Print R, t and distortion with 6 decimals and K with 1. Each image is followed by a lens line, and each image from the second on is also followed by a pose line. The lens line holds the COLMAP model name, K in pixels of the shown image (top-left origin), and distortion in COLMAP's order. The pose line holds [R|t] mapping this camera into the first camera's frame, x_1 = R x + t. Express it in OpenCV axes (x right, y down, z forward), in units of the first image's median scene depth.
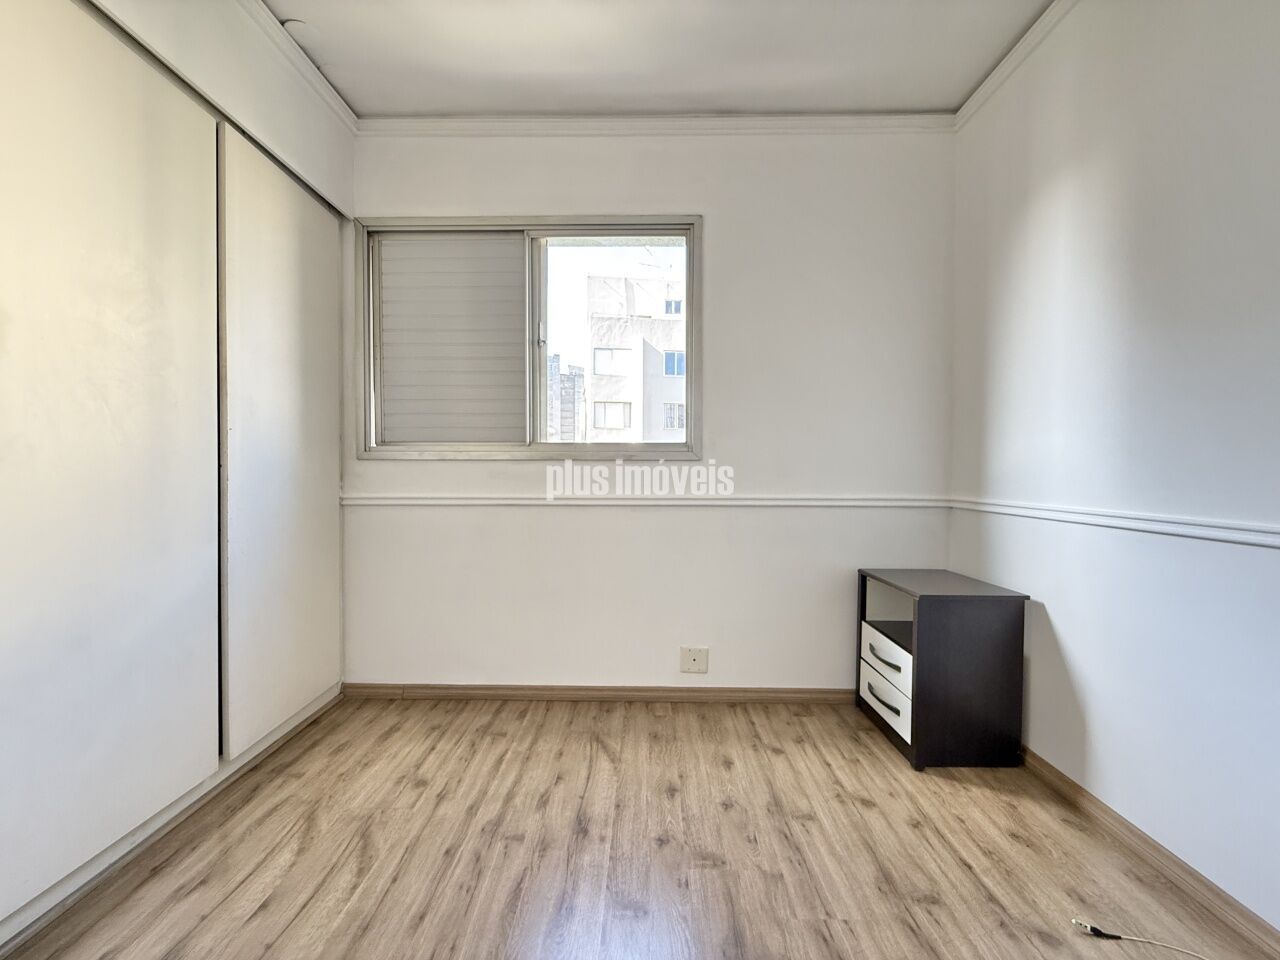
lens RADIAL K [[511.6, 0, 637.0], [0, 511.6, 482.2], [0, 0, 1]] dist [0.000264, -0.000052]
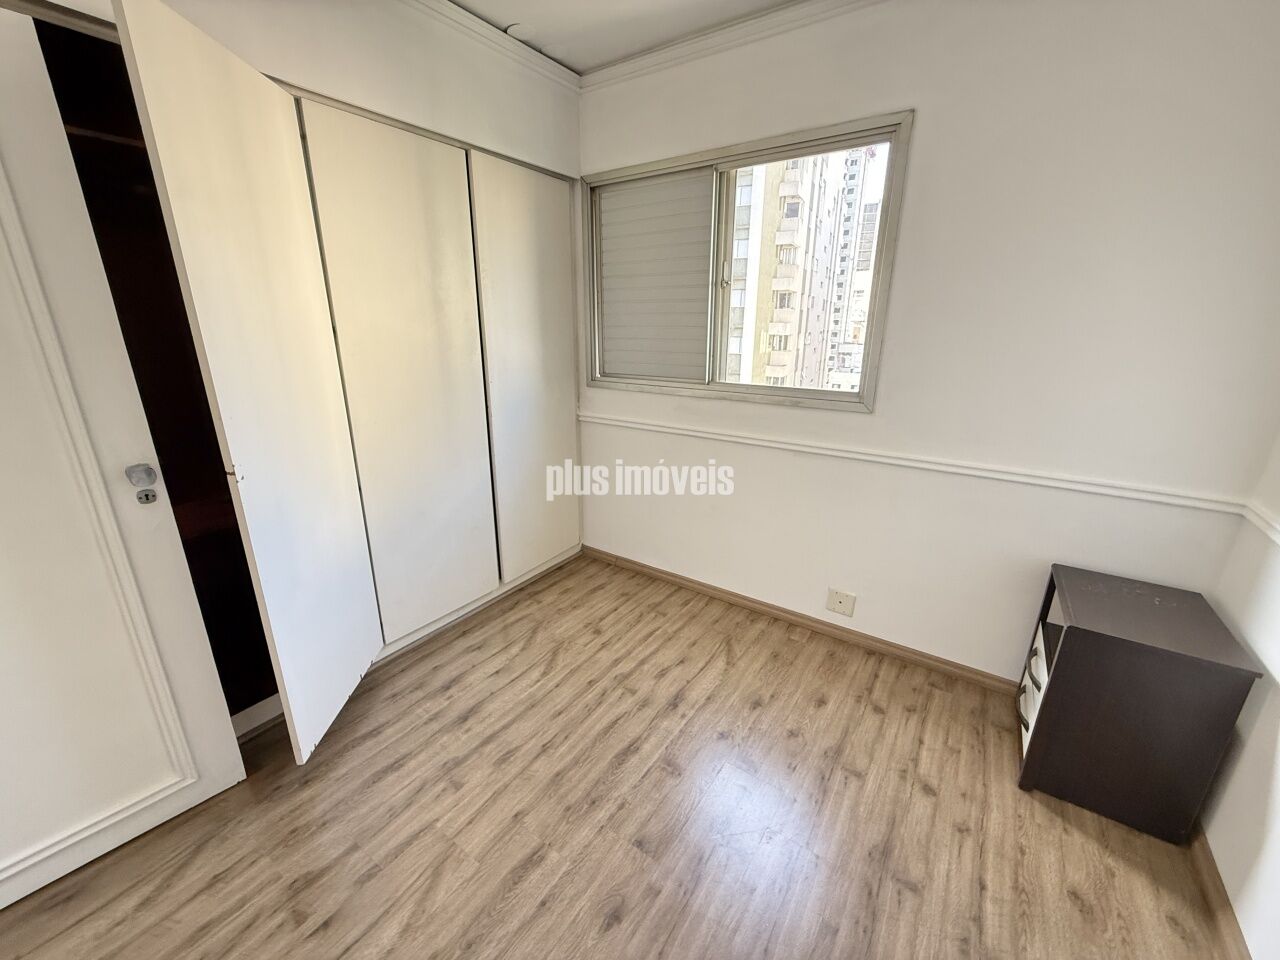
lens RADIAL K [[511.6, 0, 641.2], [0, 511.6, 480.9], [0, 0, 1]] dist [0.000264, -0.000052]
pose [[0.830936, 0.167283, -0.530624, 0.331504], [-0.013851, 0.959653, 0.280846, -0.206699], [0.556196, -0.226015, 0.799727, -0.008483]]
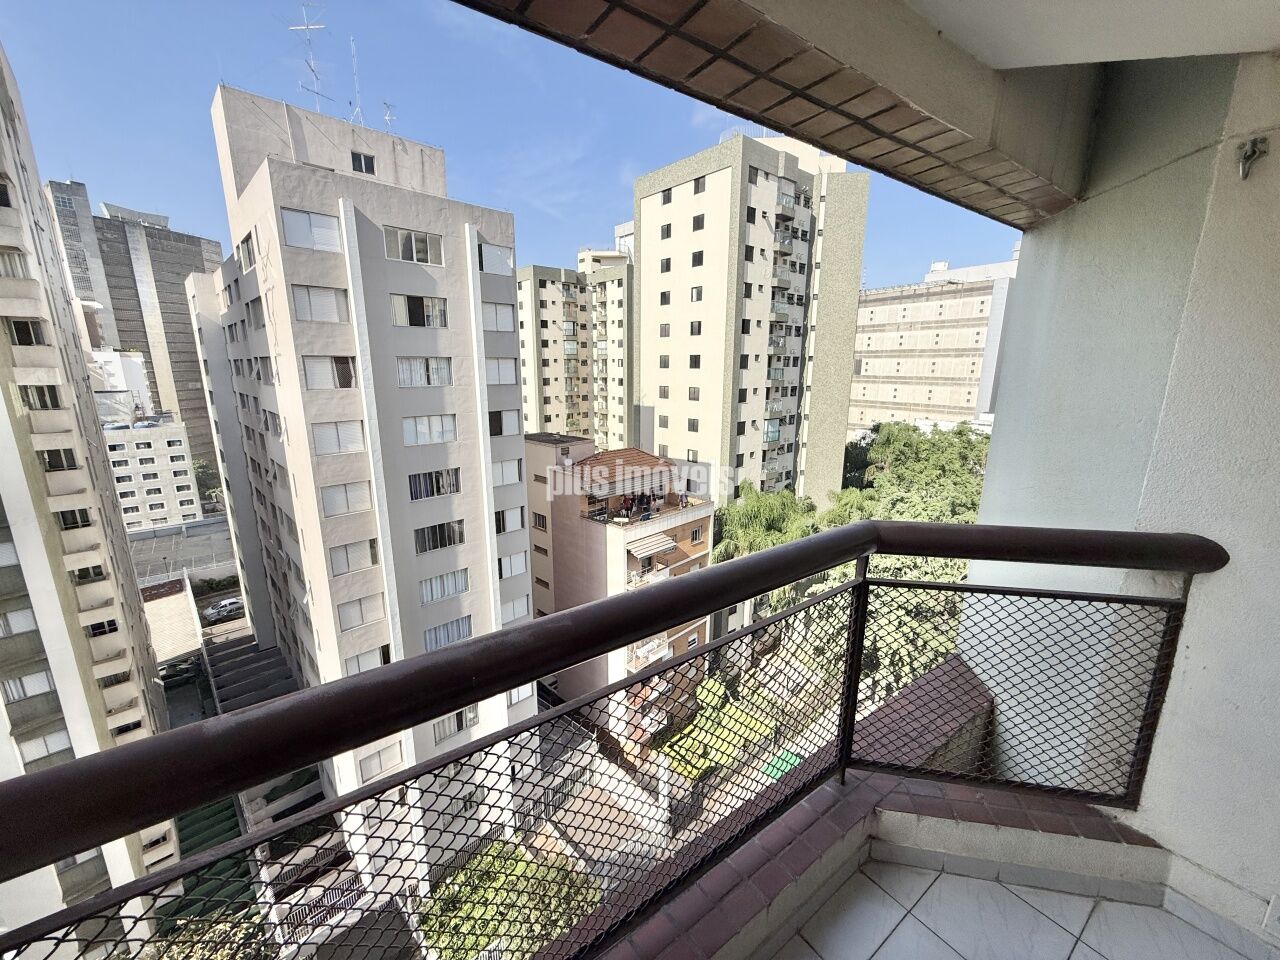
lens RADIAL K [[511.6, 0, 638.4], [0, 511.6, 479.0], [0, 0, 1]] dist [0.000264, -0.000052]
pose [[0.800401, -0.133642, 0.584379, -1.445792], [0.015586, 0.979143, 0.202573, -0.209328], [-0.599263, -0.153031, 0.785790, 0.571729]]
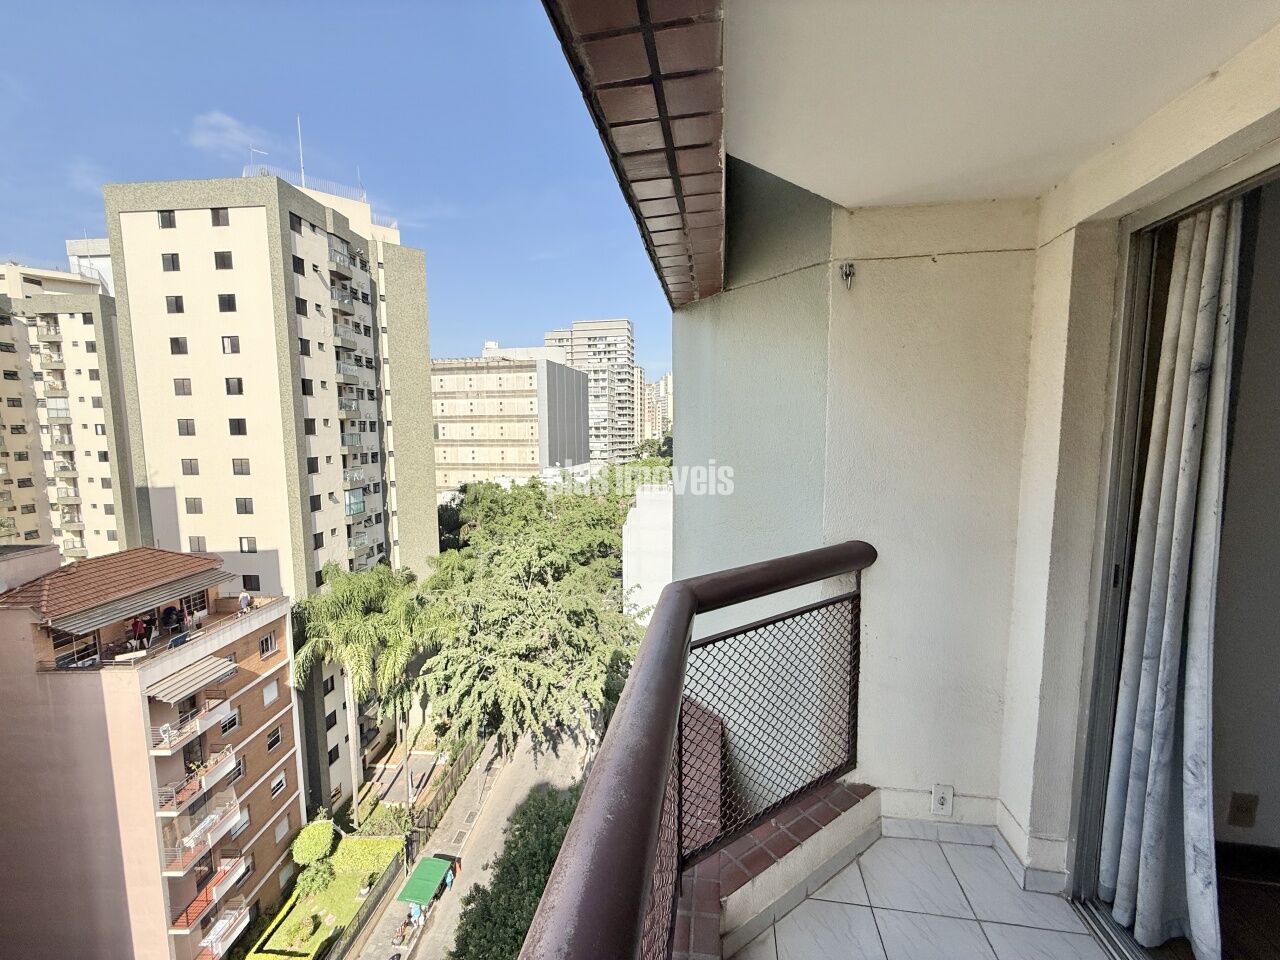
lens RADIAL K [[511.6, 0, 641.1], [0, 511.6, 479.1], [0, 0, 1]] dist [0.000264, -0.000052]
pose [[0.146110, -0.103245, 0.983866, -1.419707], [0.031017, 0.994528, 0.099758, -0.202890], [-0.988782, 0.015941, 0.148513, 0.806881]]
